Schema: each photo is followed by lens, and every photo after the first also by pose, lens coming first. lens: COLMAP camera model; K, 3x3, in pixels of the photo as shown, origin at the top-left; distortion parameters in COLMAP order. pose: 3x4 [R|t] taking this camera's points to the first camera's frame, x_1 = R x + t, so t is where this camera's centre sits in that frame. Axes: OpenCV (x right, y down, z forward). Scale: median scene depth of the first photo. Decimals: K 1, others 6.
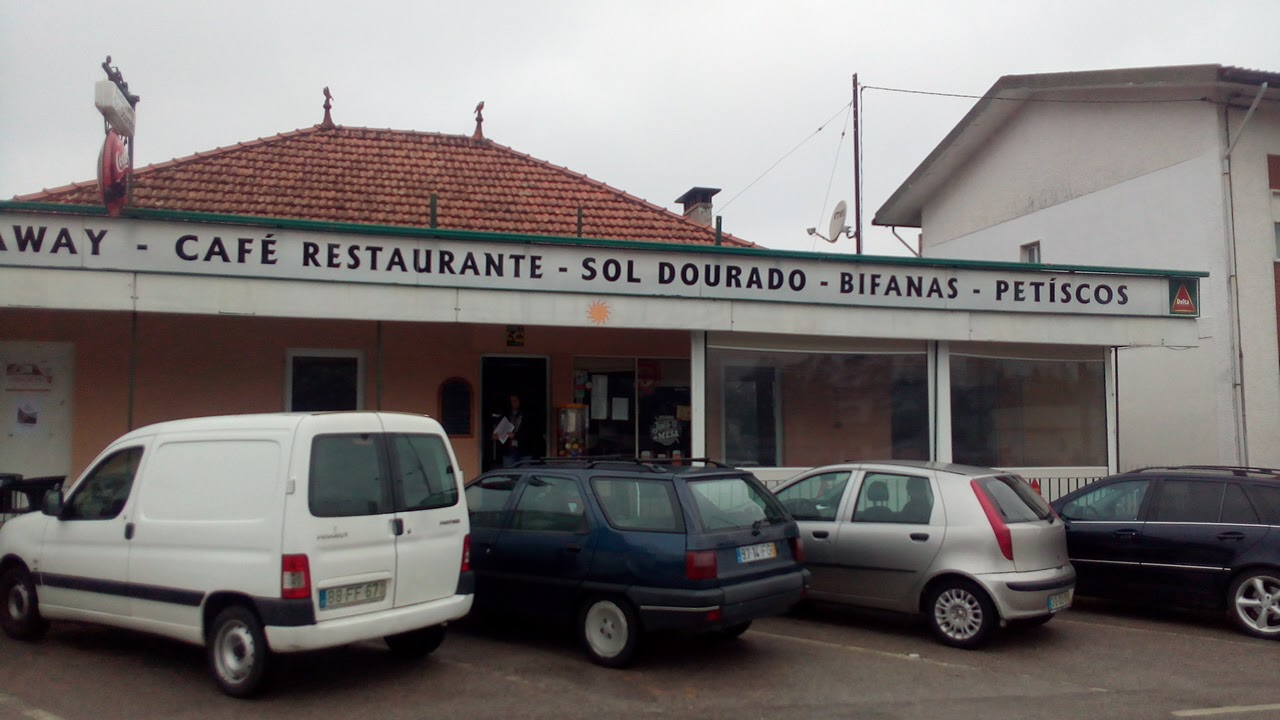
lens RADIAL K [[1764.1, 0, 640.0], [0, 1764.1, 359.3], [0, 0, 1]] dist [0.068761, 0.000000]
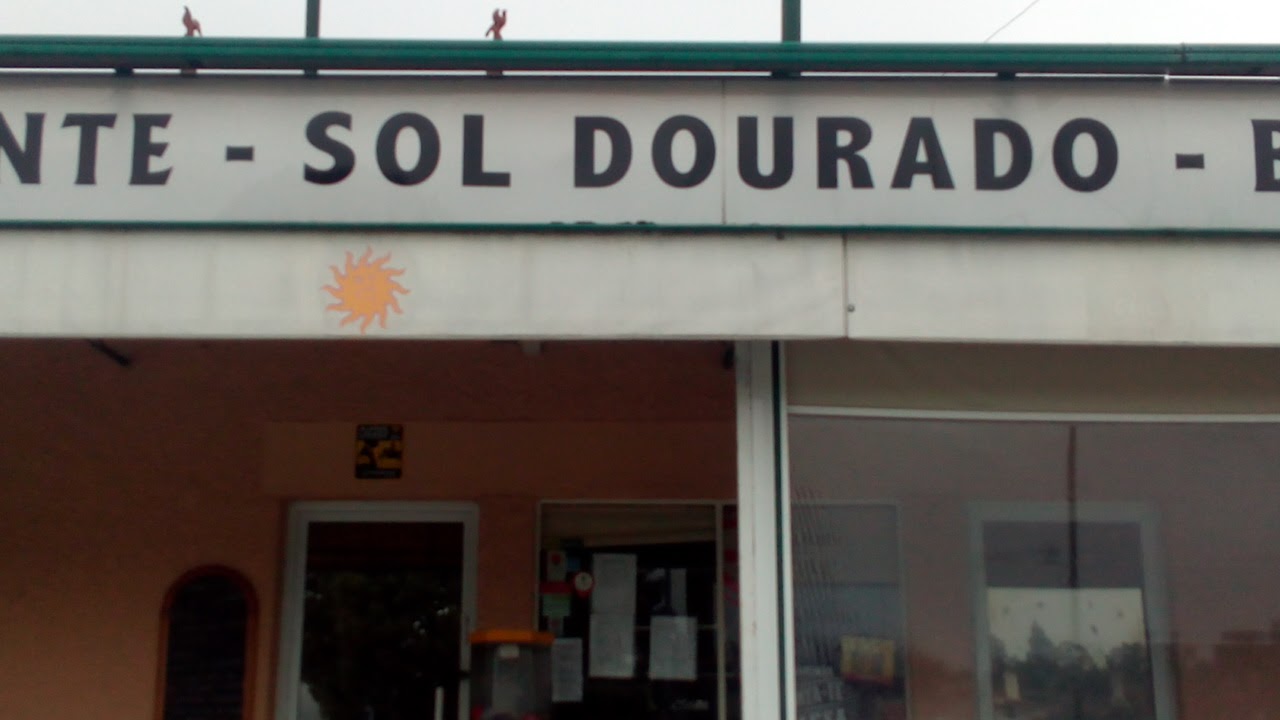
lens RADIAL K [[1764.1, 0, 639.7], [0, 1764.1, 360.3], [0, 0, 1]] dist [0.068761, 0.000000]
pose [[0.936256, -0.076457, -0.342897, 0.119512], [0.013583, 0.983179, -0.182138, 0.039599], [0.351055, 0.165870, 0.921546, 0.729866]]
